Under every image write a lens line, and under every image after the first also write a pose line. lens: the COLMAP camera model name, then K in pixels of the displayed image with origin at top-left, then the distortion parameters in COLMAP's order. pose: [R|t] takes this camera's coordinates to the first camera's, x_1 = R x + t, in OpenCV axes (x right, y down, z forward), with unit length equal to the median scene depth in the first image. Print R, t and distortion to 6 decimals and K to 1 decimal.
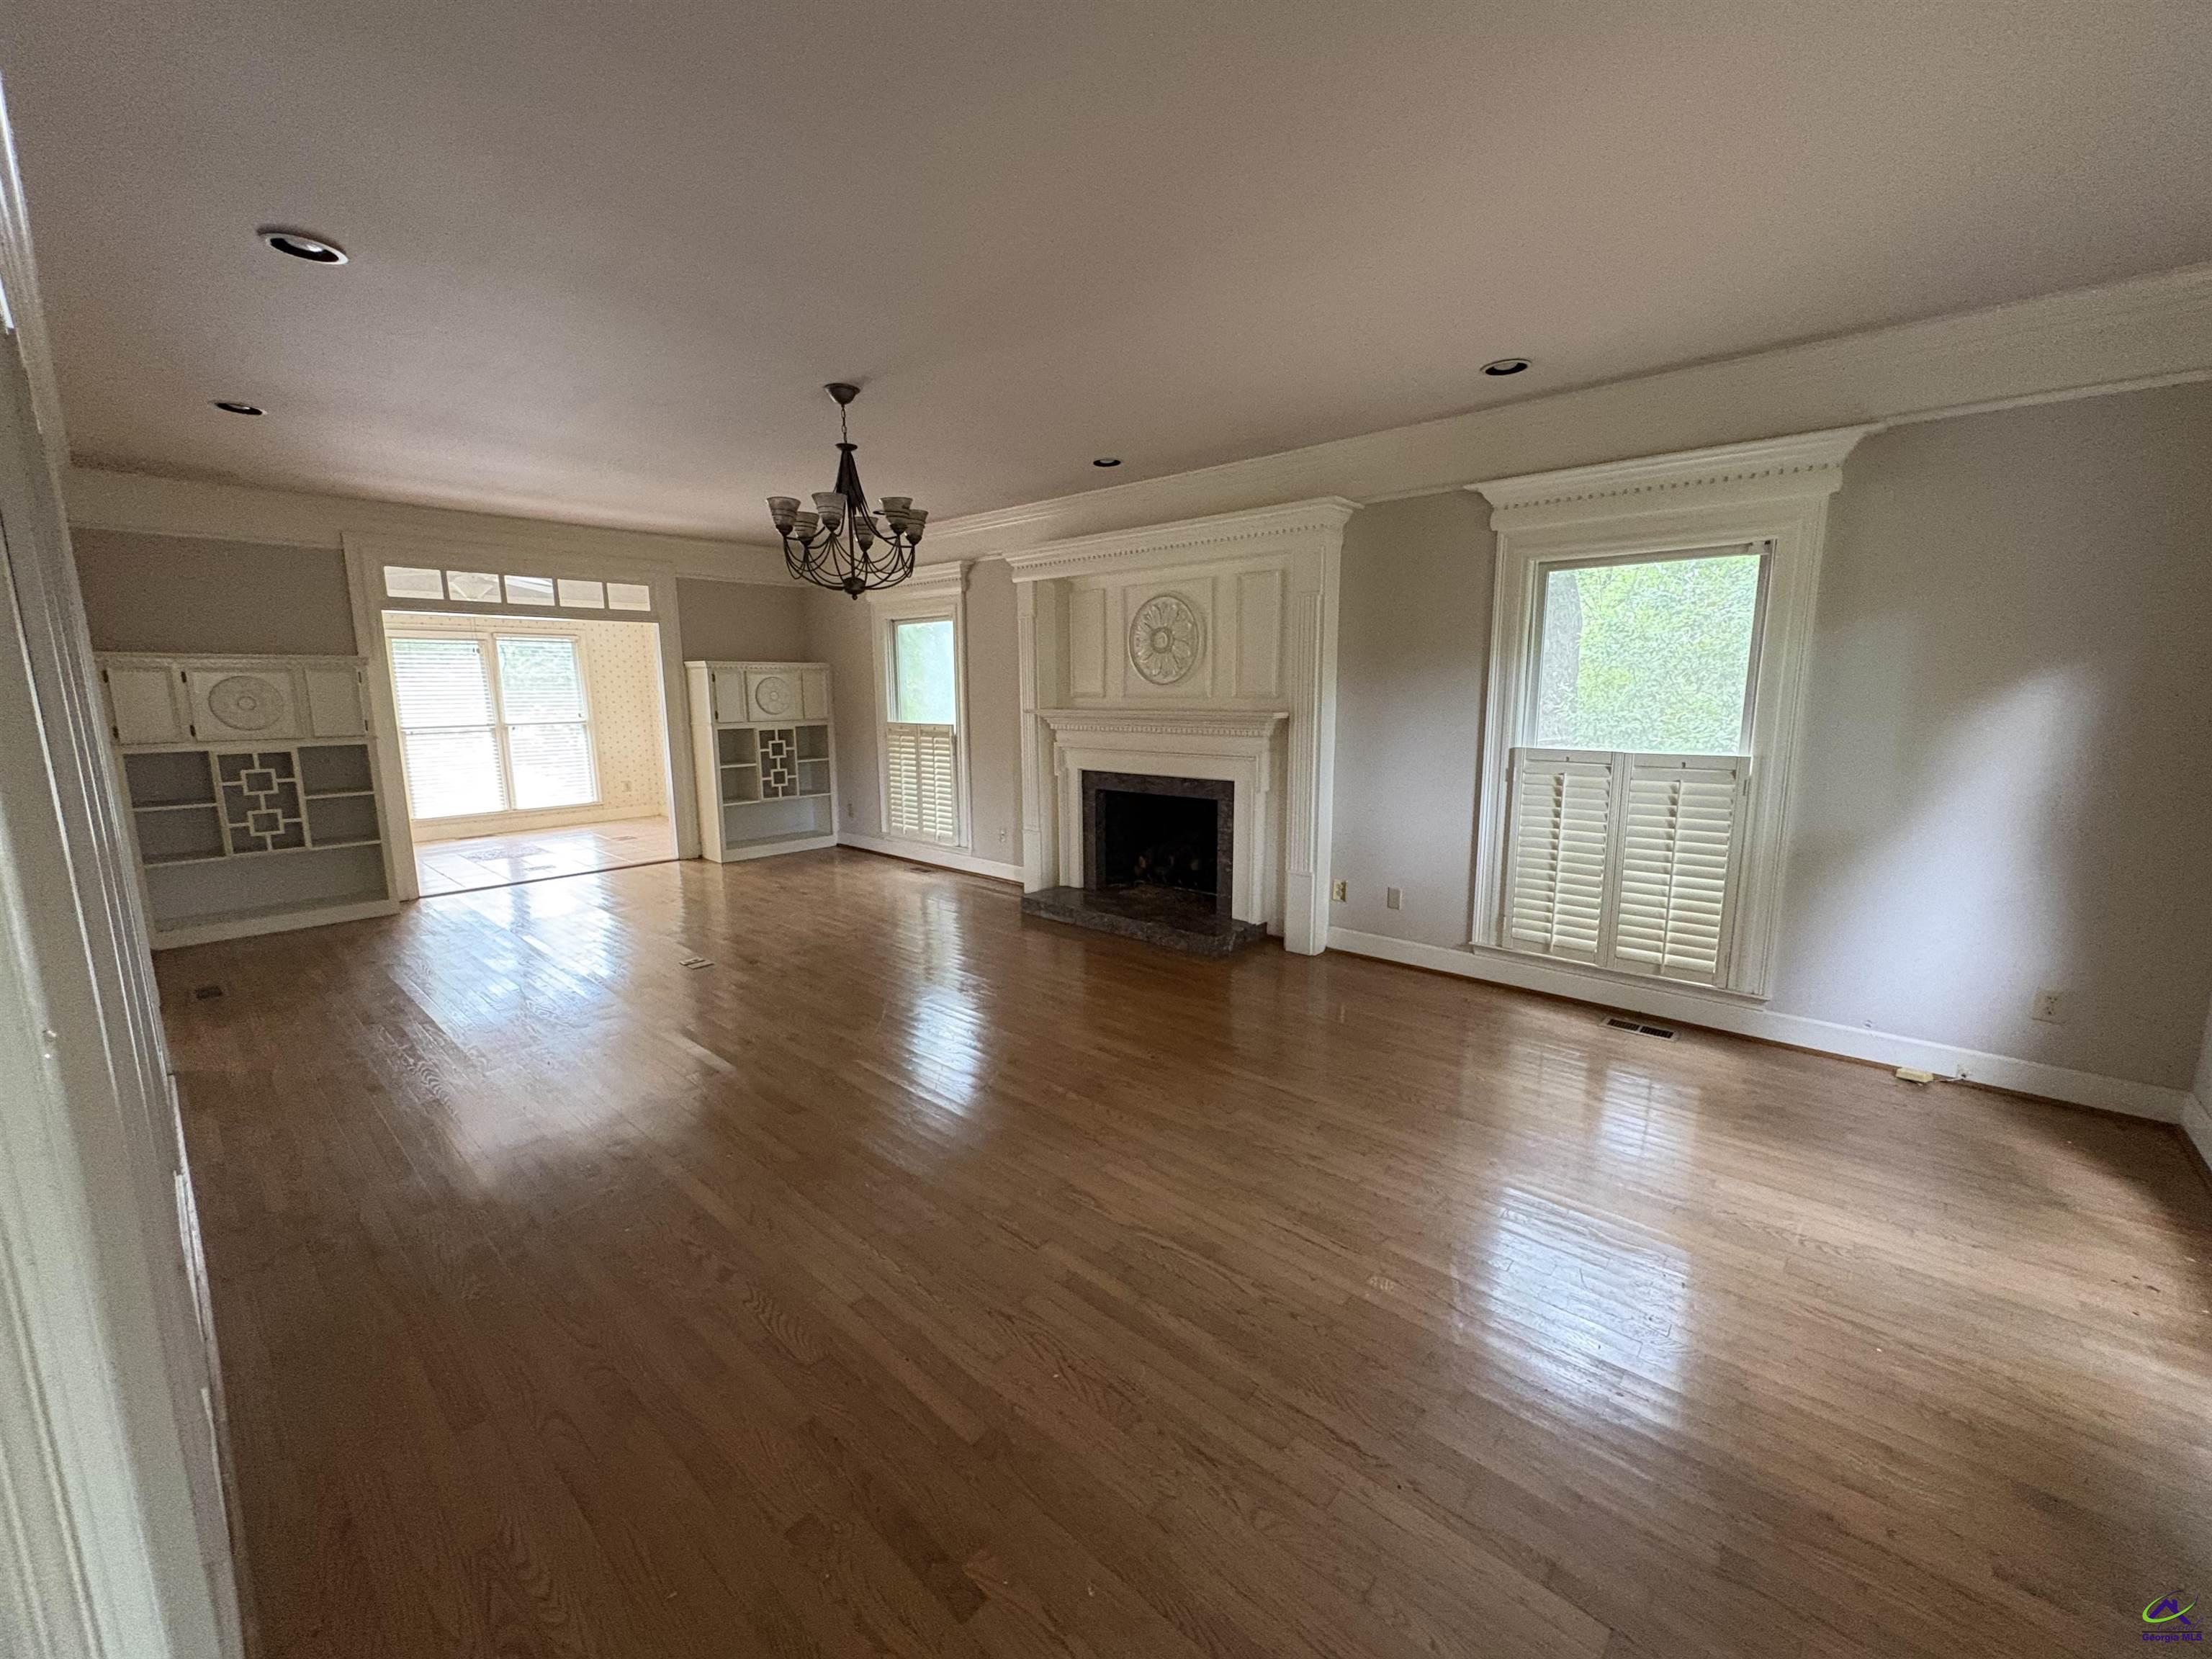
lens RADIAL K [[877.1, 0, 1104.5], [0, 877.1, 828.4], [0, 0, 1]] dist [-0.003828, 0.000007]
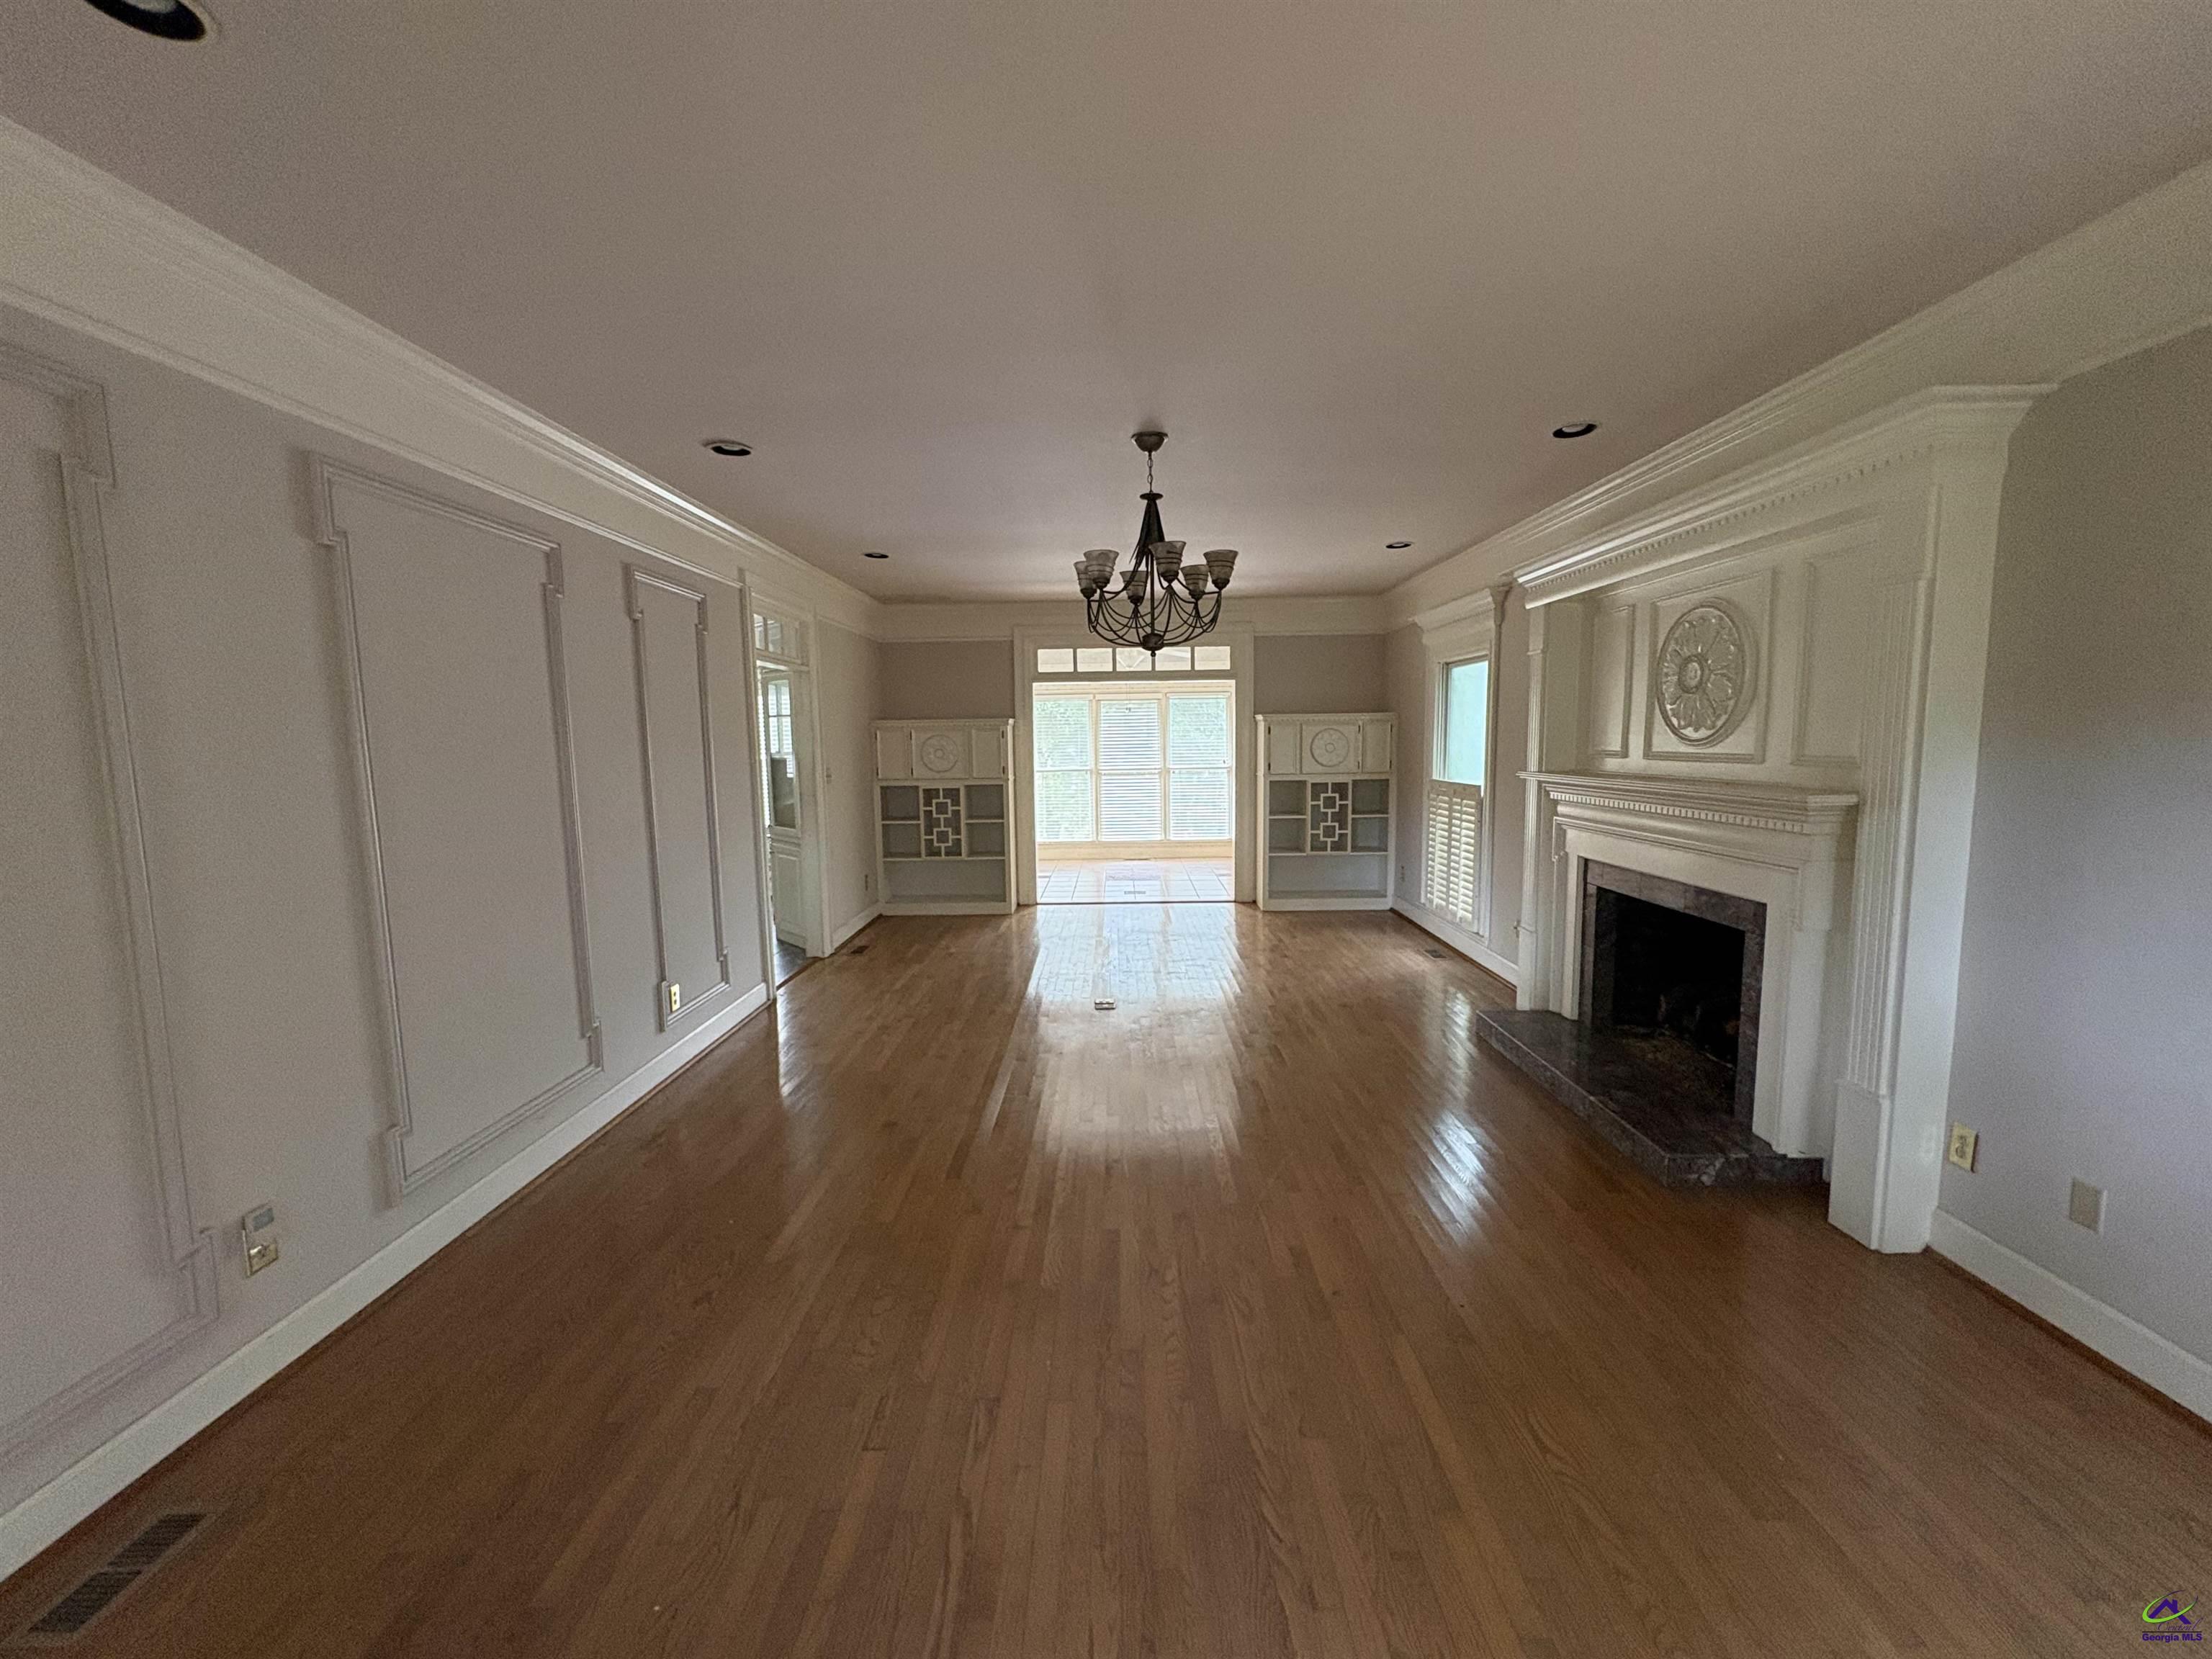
lens RADIAL K [[877.1, 0, 1105.7], [0, 877.1, 829.3], [0, 0, 1]] dist [-0.003828, 0.000007]
pose [[0.658349, 0.076586, -0.748807, 0.260783], [-0.111024, 0.993810, 0.004032, -0.050659], [0.744480, 0.080481, 0.662776, 0.237350]]
